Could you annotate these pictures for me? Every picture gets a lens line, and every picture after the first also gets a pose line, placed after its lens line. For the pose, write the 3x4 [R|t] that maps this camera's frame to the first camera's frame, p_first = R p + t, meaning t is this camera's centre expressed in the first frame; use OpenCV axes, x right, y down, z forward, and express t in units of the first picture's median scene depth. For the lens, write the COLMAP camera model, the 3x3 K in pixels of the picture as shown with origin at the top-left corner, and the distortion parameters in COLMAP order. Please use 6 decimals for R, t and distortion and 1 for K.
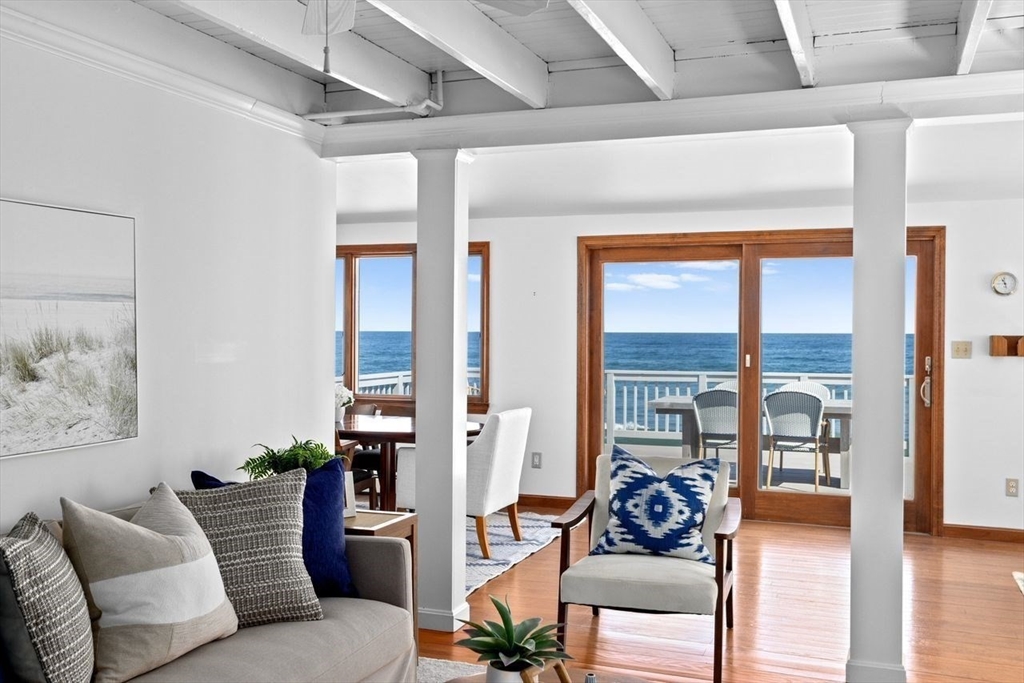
lens RADIAL K [[970.3, 0, 517.1], [0, 970.3, 338.3], [0, 0, 1]] dist [0.006601, 0.000000]
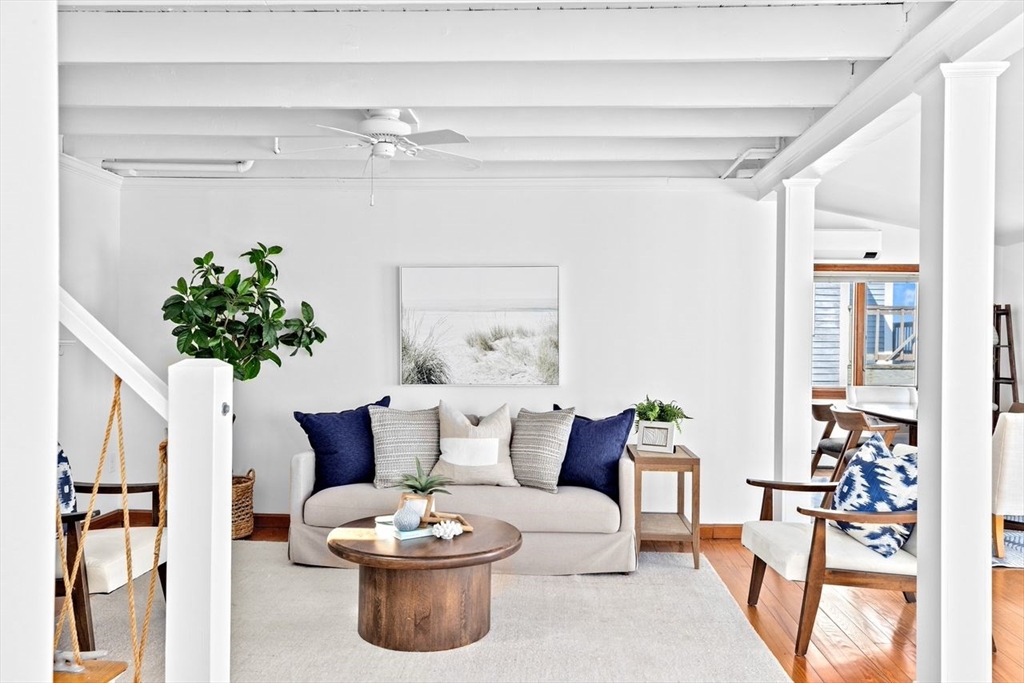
lens RADIAL K [[785.3, 0, 511.4], [0, 785.3, 342.3], [0, 0, 1]] dist [0.008718, -0.008141]
pose [[0.316498, 0.000105, -0.948593, 1.033256], [-0.015414, 0.999869, -0.005032, 0.030931], [0.948468, 0.016215, 0.316458, 0.466403]]
